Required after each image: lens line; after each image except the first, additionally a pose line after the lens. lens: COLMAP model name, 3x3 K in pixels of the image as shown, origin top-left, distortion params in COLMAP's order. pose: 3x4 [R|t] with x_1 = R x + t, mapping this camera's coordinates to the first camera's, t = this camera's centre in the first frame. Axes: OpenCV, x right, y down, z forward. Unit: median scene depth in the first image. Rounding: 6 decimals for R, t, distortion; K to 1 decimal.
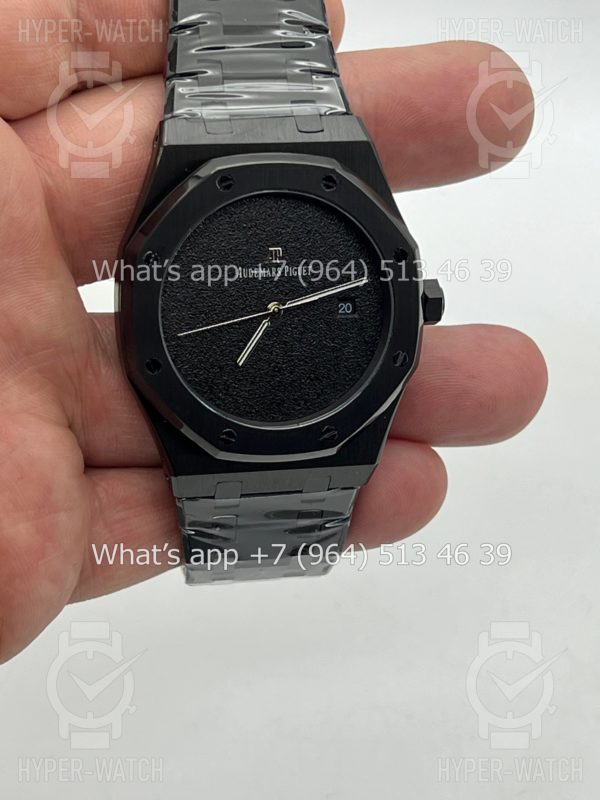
lens RADIAL K [[1800.8, 0, 301.7], [0, 1800.8, 398.6], [0, 0, 1]] dist [0.215169, 0.000000]
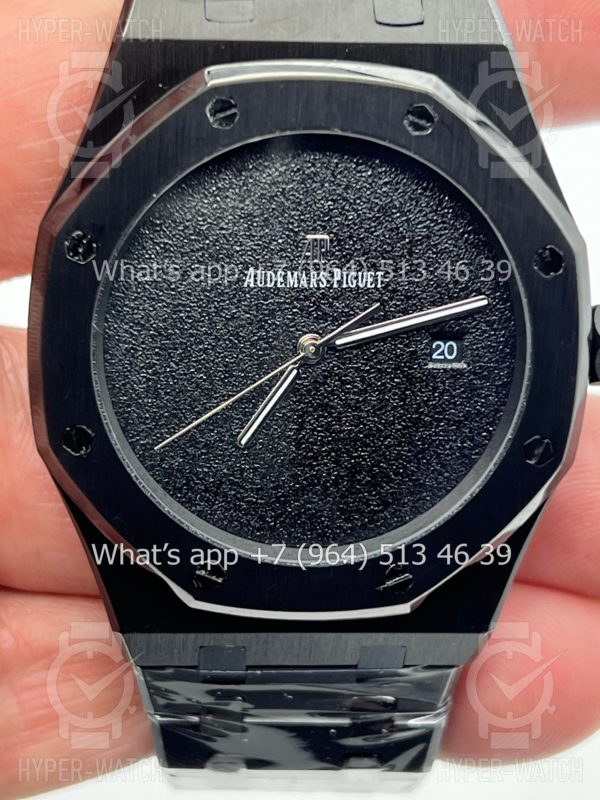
lens RADIAL K [[1800.8, 0, 281.0], [0, 1800.8, 402.5], [0, 0, 1]] dist [0.215169, 0.000000]
pose [[0.984536, 0.062247, -0.163752, 0.067228], [-0.058504, 0.997906, 0.027586, -0.047224], [0.165126, -0.017579, 0.986116, 0.454116]]
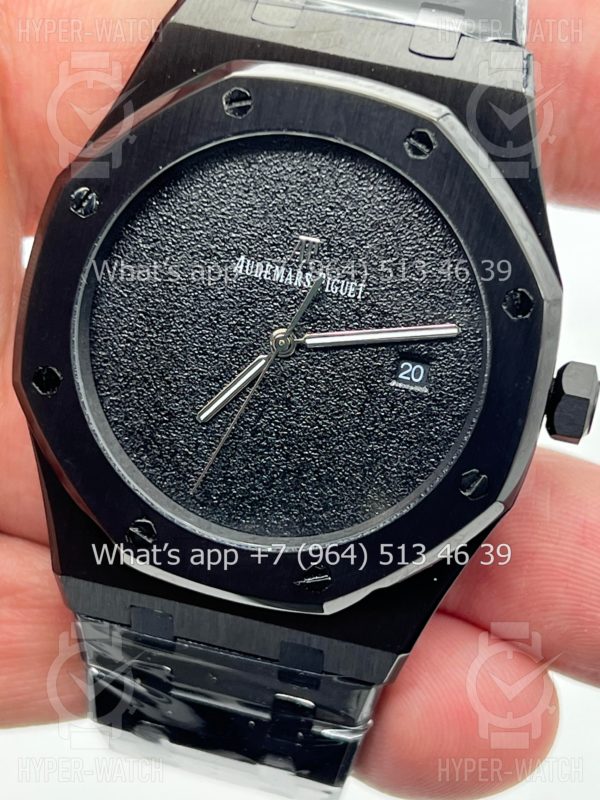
lens RADIAL K [[1800.8, 0, 300.0], [0, 1800.8, 405.6], [0, 0, 1]] dist [0.215169, 0.000000]
pose [[0.912643, 0.251543, -0.322193, 0.179855], [-0.266284, 0.963893, -0.001741, -0.030200], [0.310122, 0.087384, 0.946672, 0.459351]]
